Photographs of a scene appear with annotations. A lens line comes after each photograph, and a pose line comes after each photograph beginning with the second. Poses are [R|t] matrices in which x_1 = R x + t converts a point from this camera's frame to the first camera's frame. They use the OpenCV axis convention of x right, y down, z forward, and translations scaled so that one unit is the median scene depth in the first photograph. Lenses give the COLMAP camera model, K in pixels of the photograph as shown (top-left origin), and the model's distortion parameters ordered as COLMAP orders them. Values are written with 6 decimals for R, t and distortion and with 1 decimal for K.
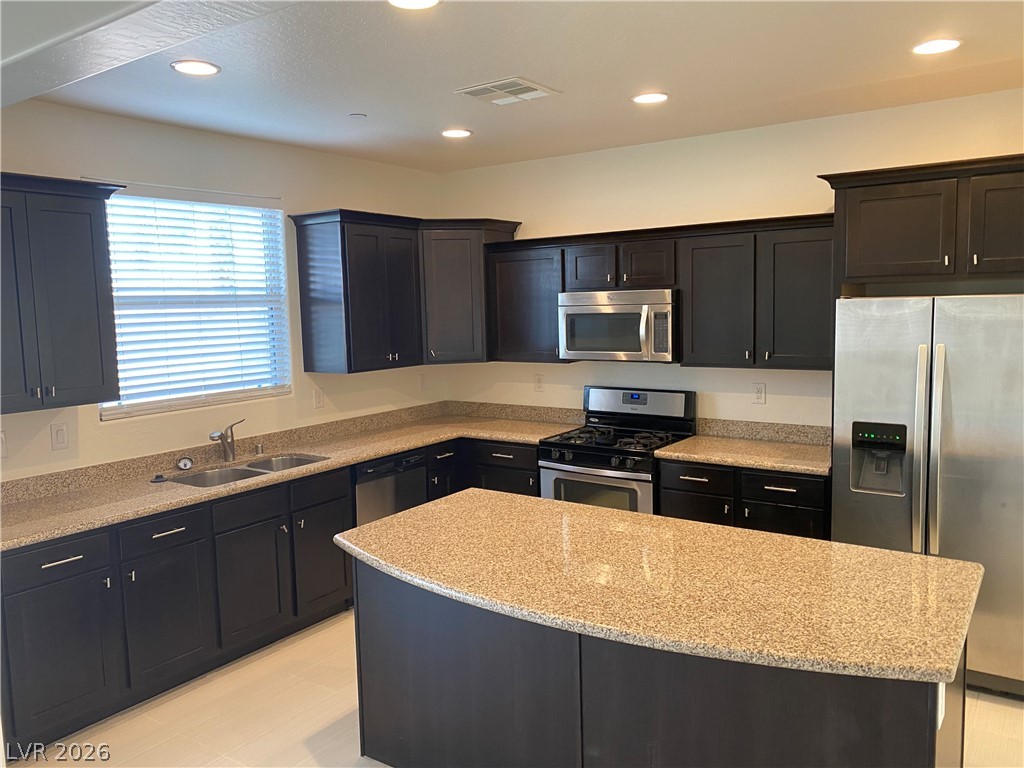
lens RADIAL K [[781.6, 0, 507.8], [0, 781.6, 378.6], [0, 0, 1]] dist [0.055729, -0.016498]
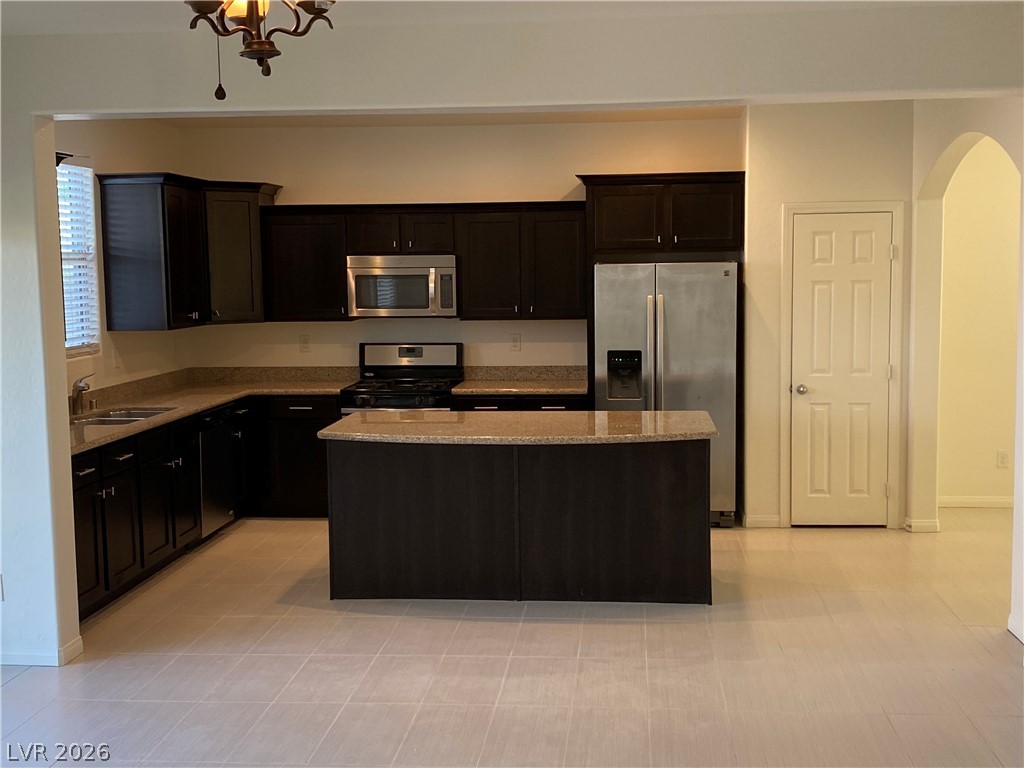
lens RADIAL K [[1238.9, 0, 513.2], [0, 1238.9, 387.4], [0, 0, 1]] dist [0.140550, 0.000000]
pose [[0.869426, -0.037034, 0.492674, -0.630193], [0.041025, 0.999154, 0.002708, 0.083155], [-0.492358, 0.017858, 0.870210, -0.664654]]
